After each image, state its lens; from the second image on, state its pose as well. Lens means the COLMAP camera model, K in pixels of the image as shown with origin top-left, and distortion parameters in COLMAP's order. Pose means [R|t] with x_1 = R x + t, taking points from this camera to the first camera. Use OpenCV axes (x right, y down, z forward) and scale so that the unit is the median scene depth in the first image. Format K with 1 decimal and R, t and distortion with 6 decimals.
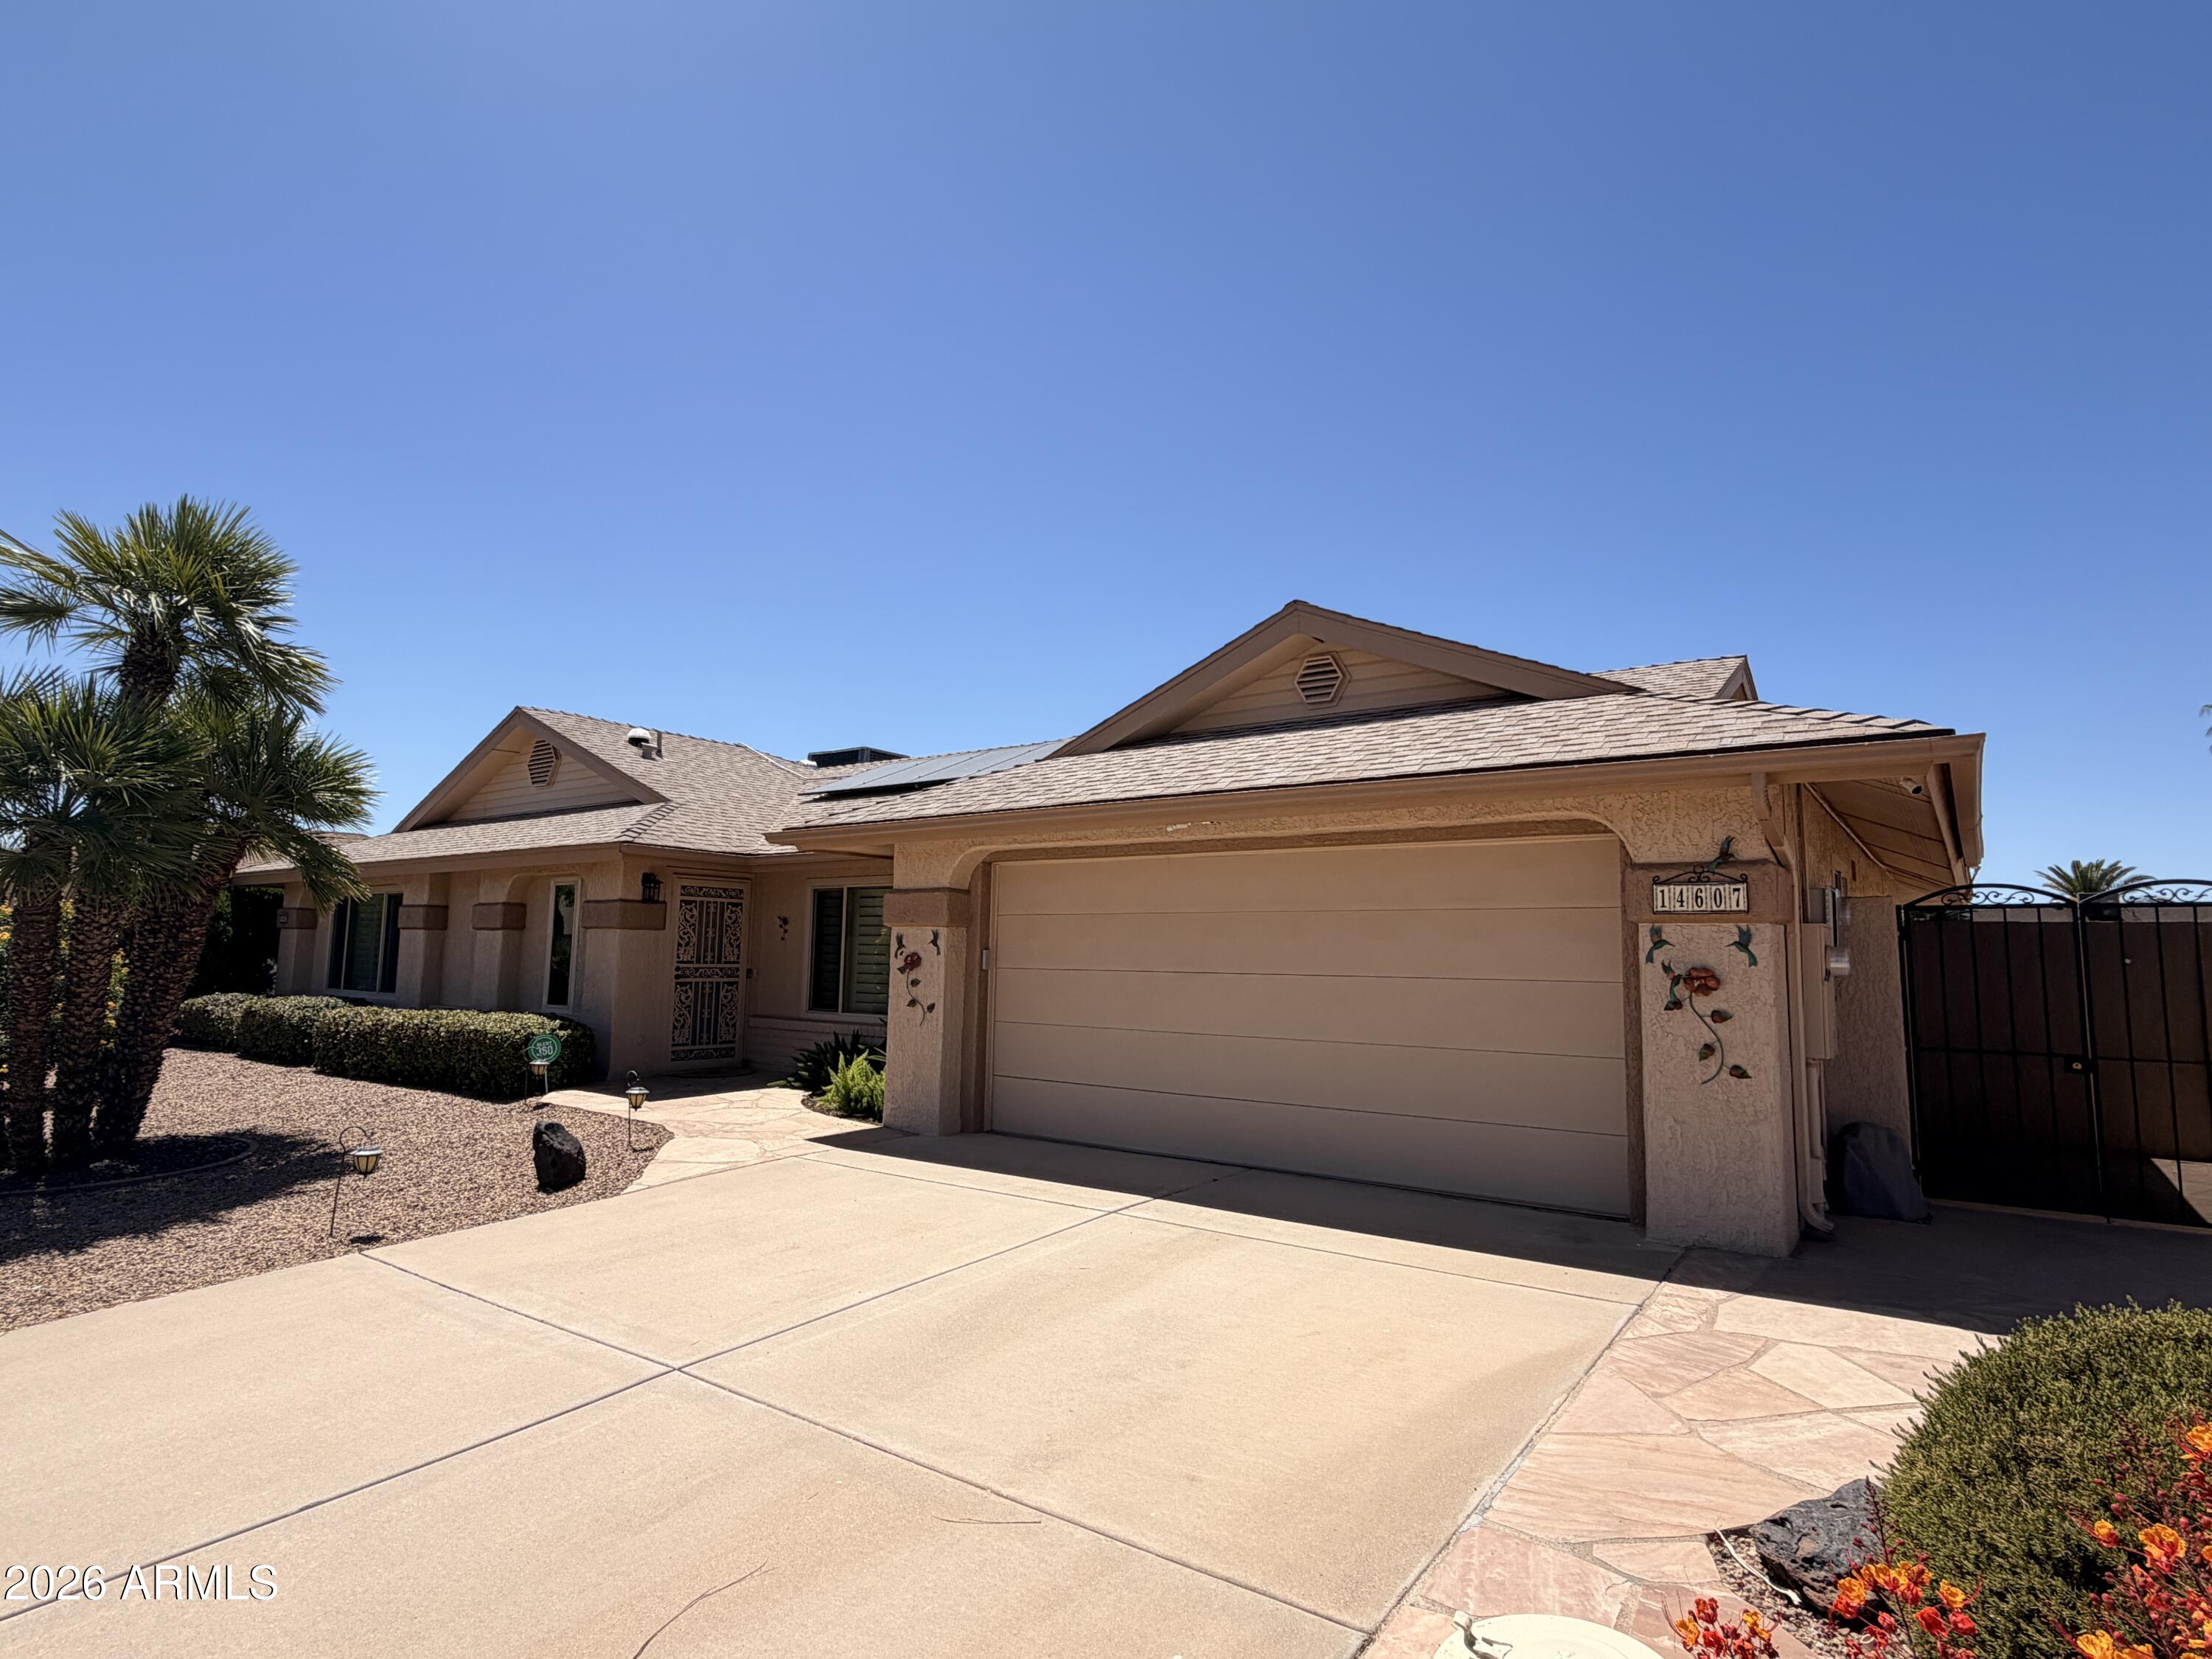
lens RADIAL K [[1165.8, 0, 1107.9], [0, 1165.8, 821.3], [0, 0, 1]] dist [-0.030056, -0.000234]
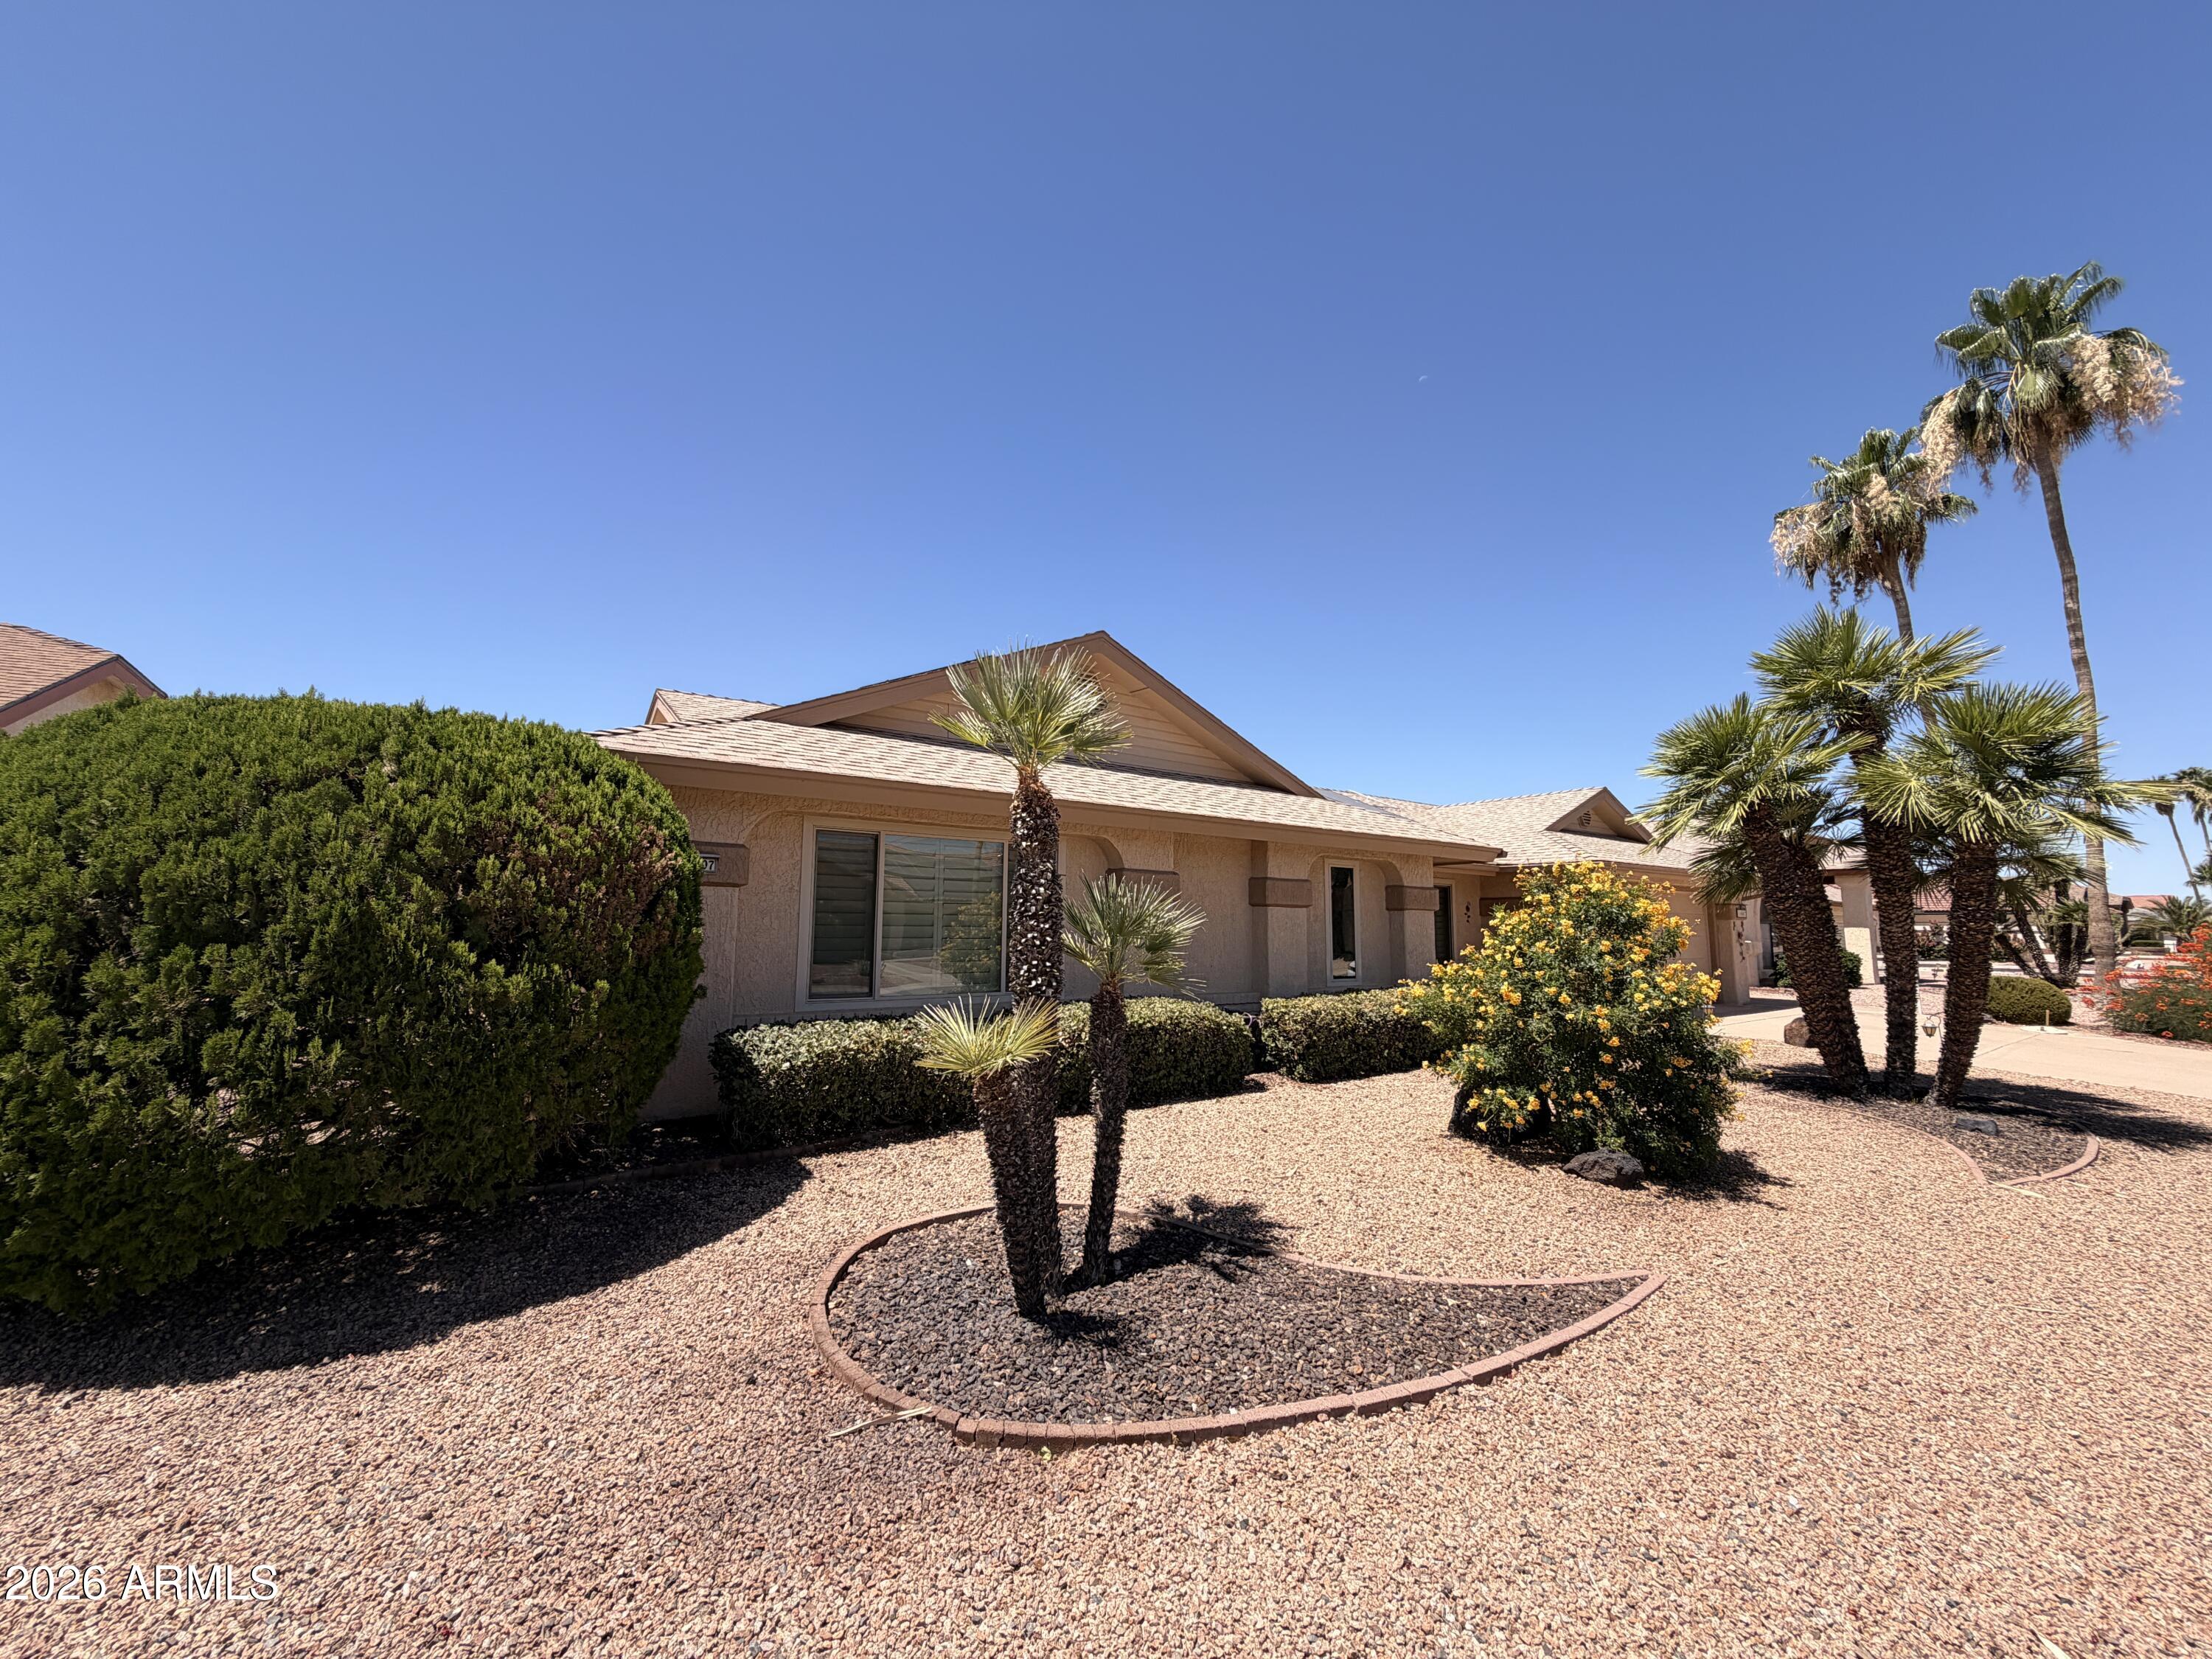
lens RADIAL K [[887.9, 0, 1108.4], [0, 887.9, 829.2], [0, 0, 1]] dist [0.001568, 0.000048]
pose [[0.287891, 0.090884, 0.953341, -1.812534], [-0.114321, 0.991630, -0.060012, 0.129121], [-0.950815, -0.091710, 0.295871, 1.313490]]
